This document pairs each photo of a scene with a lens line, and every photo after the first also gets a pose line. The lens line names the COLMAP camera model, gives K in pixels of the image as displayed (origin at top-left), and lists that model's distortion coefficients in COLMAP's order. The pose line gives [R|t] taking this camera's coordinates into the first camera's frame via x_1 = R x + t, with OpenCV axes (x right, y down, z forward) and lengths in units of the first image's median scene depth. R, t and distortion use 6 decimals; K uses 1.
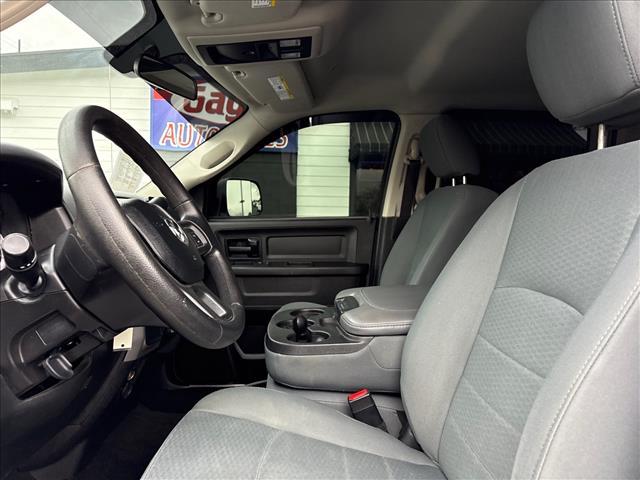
lens RADIAL K [[457.0, 0, 320.0], [0, 457.0, 240.0], [0, 0, 1]] dist [0.120068, -0.142538]
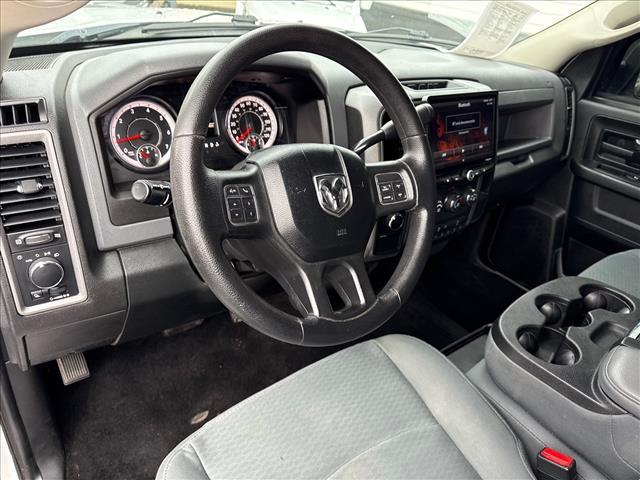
lens RADIAL K [[457.0, 0, 320.0], [0, 457.0, 240.0], [0, 0, 1]] dist [0.120068, -0.142538]
pose [[0.607459, 0.459896, -0.647680, 0.168339], [-0.175714, 0.872955, 0.455054, -0.218026], [0.774673, -0.162620, 0.611094, 0.315372]]
